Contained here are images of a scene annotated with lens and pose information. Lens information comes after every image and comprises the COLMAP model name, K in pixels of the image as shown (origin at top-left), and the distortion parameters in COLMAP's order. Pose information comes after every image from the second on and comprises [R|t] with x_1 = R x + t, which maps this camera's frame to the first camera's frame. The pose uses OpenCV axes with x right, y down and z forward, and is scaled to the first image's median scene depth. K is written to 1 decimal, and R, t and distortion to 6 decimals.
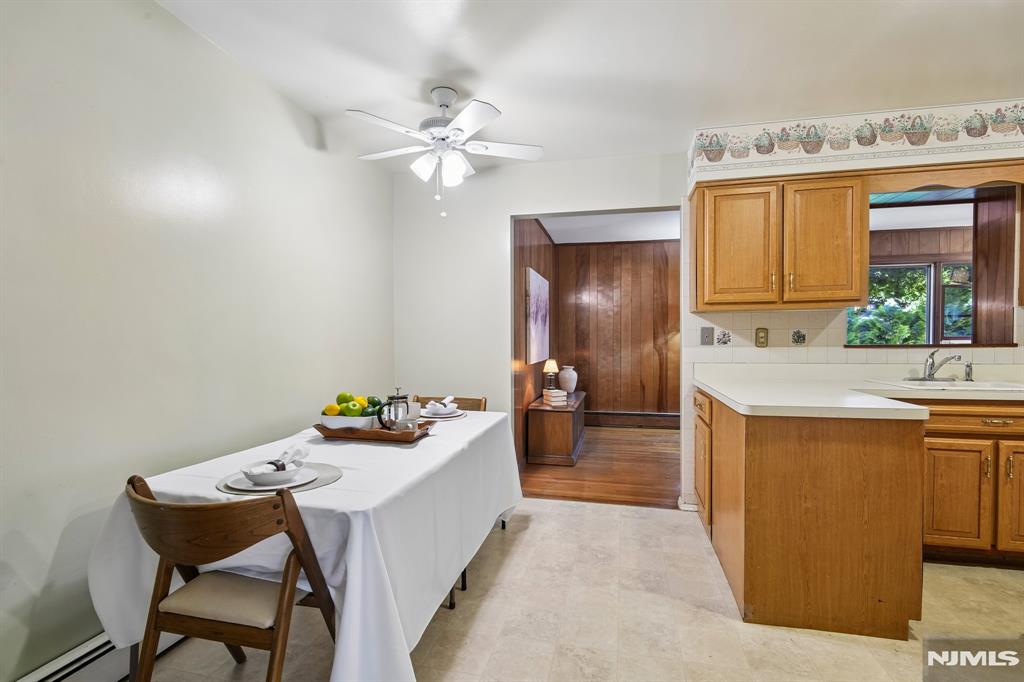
lens RADIAL K [[506.6, 0, 510.5], [0, 506.6, 347.0], [0, 0, 1]] dist [-0.001001, 0.000067]
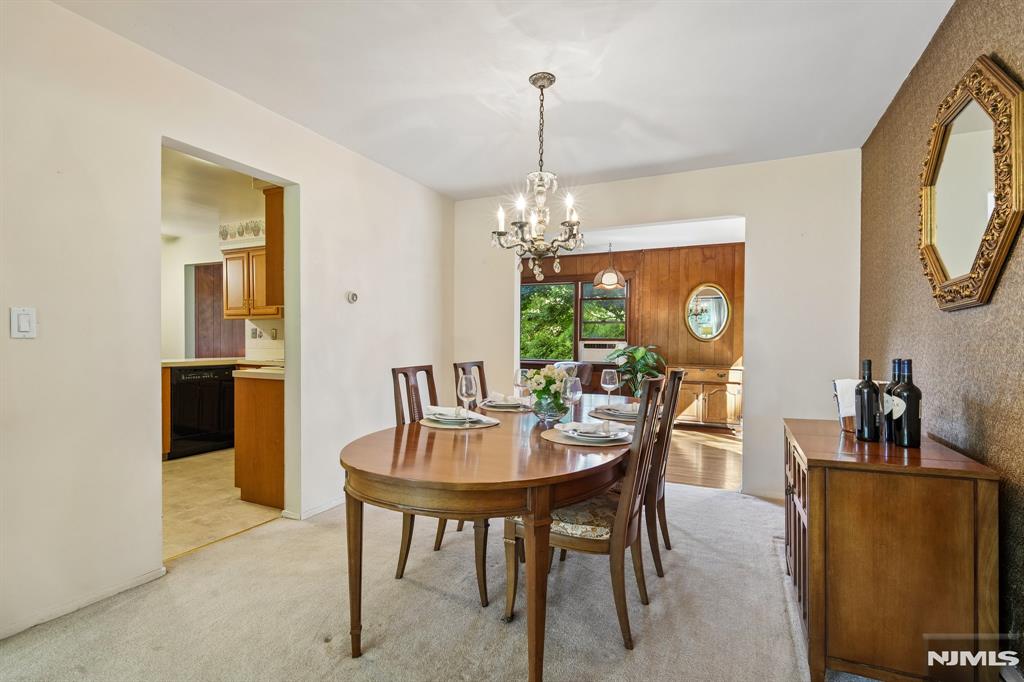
lens RADIAL K [[492.4, 0, 512.0], [0, 492.4, 341.0], [0, 0, 1]] dist [-0.000592, -0.000201]
pose [[0.981069, 0.005239, -0.193585, 1.851616], [-0.009179, 0.999768, -0.019463, 0.034850], [0.193439, 0.020871, 0.980890, -0.593686]]
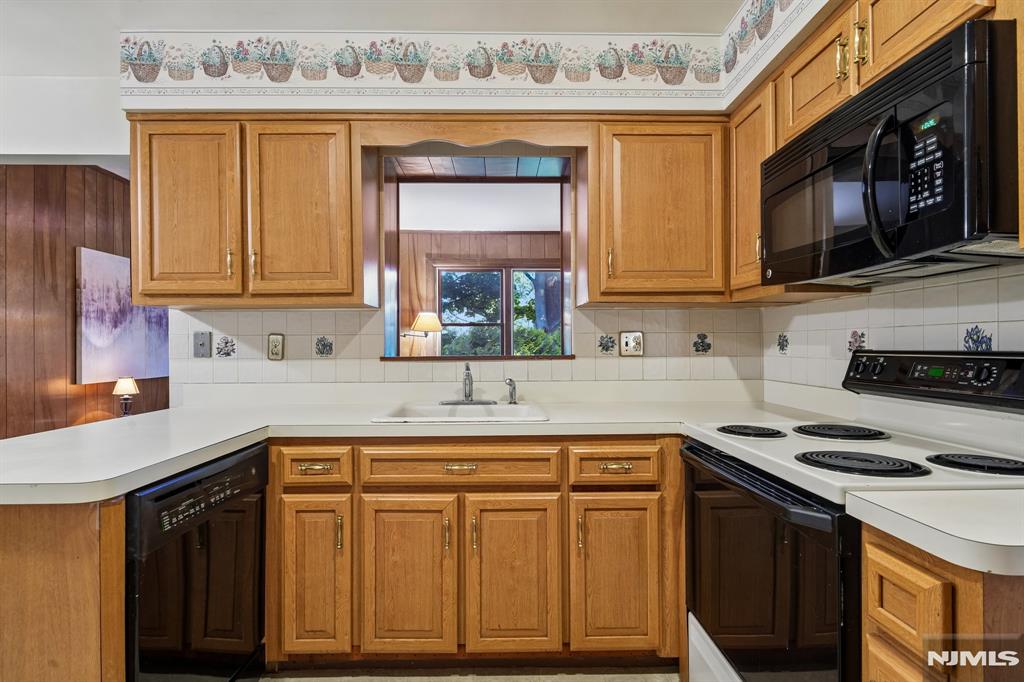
lens RADIAL K [[520.8, 0, 512.0], [0, 520.8, 341.0], [0, 0, 1]] dist [0.004873, -0.000137]
pose [[0.971594, 0.004006, 0.236619, 0.726568], [0.003249, 0.999537, -0.030263, -0.004023], [-0.236630, 0.030172, 0.971131, 0.235842]]
